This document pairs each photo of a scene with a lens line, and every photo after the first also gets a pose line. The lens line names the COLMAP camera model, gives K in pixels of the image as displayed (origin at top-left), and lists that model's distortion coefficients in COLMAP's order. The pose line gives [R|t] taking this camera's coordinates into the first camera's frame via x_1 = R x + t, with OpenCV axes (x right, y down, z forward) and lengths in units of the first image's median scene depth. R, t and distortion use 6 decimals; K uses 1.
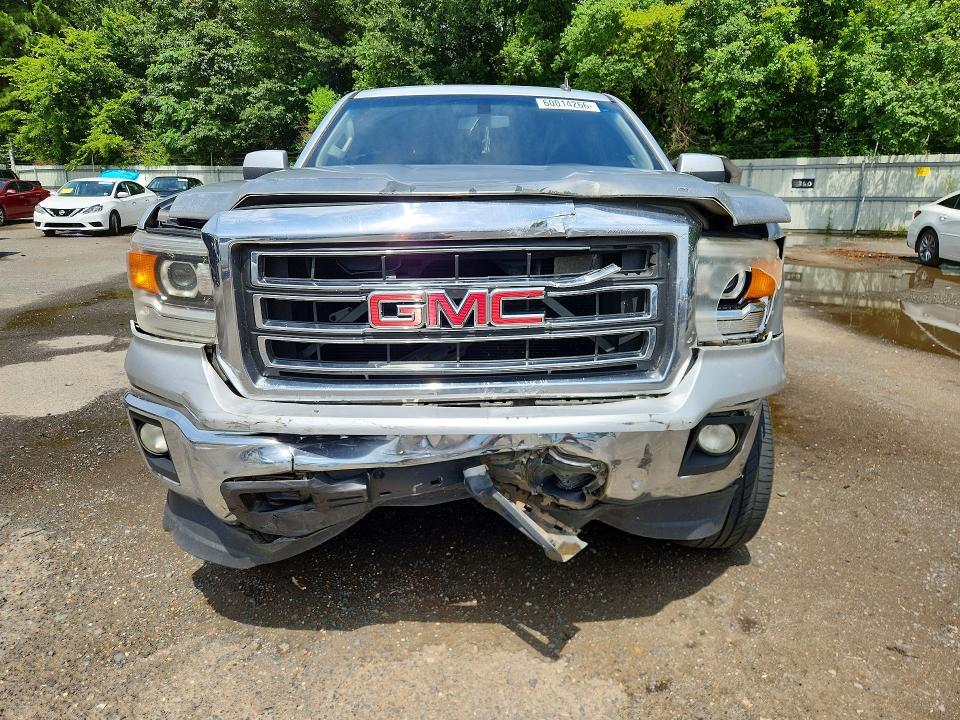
lens RADIAL K [[645.2, 0, 524.7], [0, 645.2, 359.8], [0, 0, 1]] dist [0.060319, -0.037285]
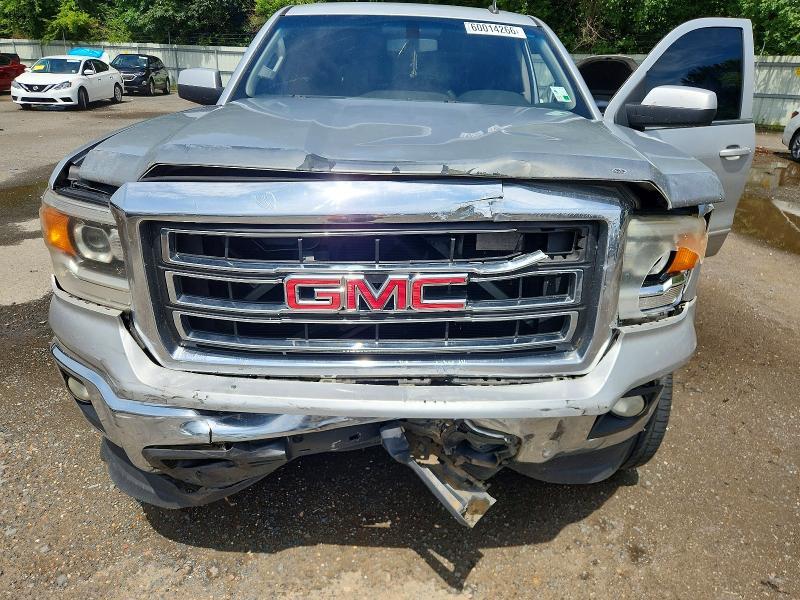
lens RADIAL K [[537.6, 0, 437.3], [0, 537.6, 299.9], [0, 0, 1]] dist [0.060319, -0.037285]
pose [[0.999252, 0.038567, -0.002716, -0.009682], [-0.037798, 0.989263, 0.141175, -0.161793], [0.008131, -0.140967, 0.989981, 0.172225]]
